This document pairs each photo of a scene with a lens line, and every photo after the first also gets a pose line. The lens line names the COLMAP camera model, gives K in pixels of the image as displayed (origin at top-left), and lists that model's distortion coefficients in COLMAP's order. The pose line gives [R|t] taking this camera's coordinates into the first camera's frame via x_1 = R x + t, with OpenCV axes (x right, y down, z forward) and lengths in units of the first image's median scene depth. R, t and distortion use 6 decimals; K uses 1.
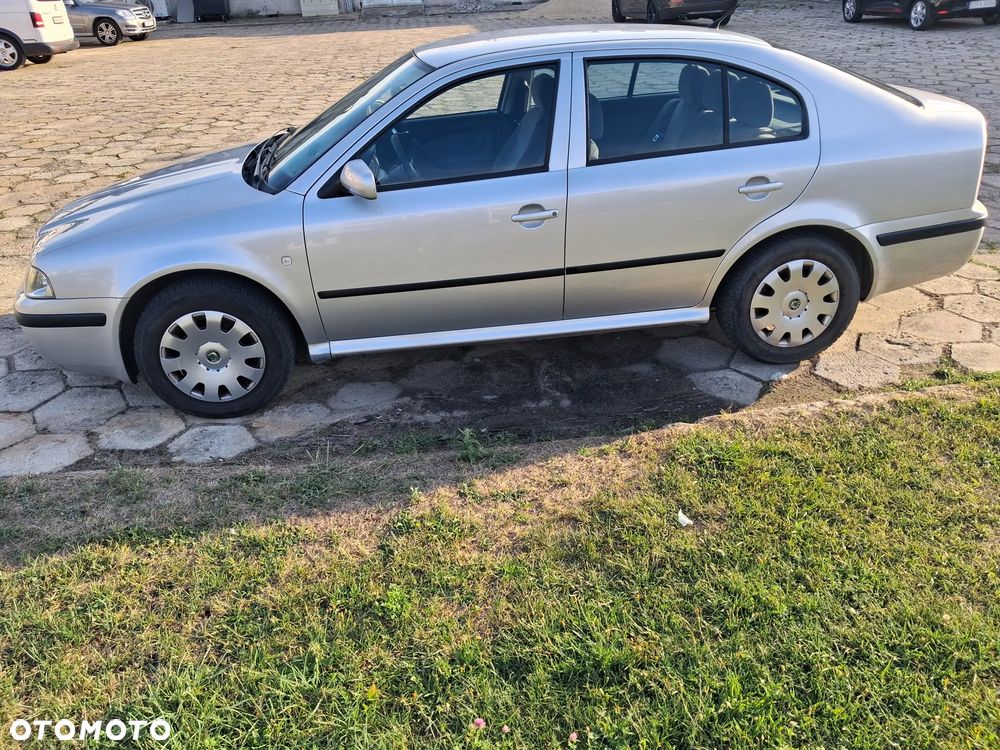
lens RADIAL K [[781.5, 0, 499.3], [0, 781.5, 384.1], [0, 0, 1]] dist [0.005328, -0.007213]
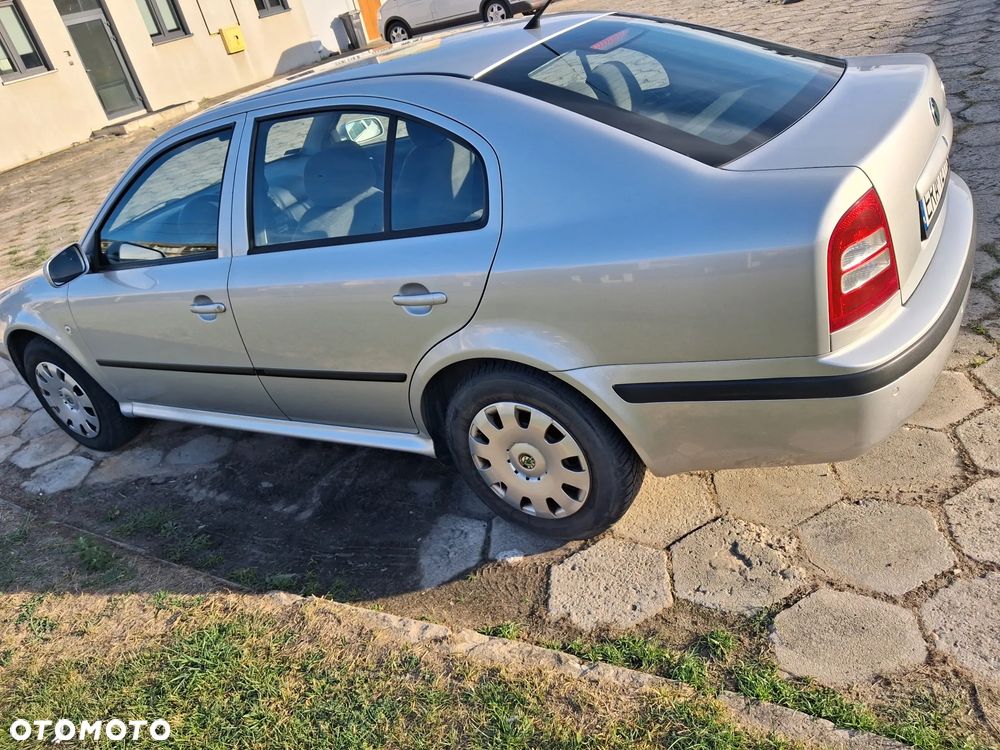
lens RADIAL K [[794.5, 0, 497.6], [0, 794.5, 380.5], [0, 0, 1]] dist [0.006074, -0.003497]
pose [[0.775783, 0.156953, -0.611168, 0.788388], [-0.107775, 0.987297, 0.116742, -0.255910], [0.621727, -0.024698, 0.782844, 0.473462]]
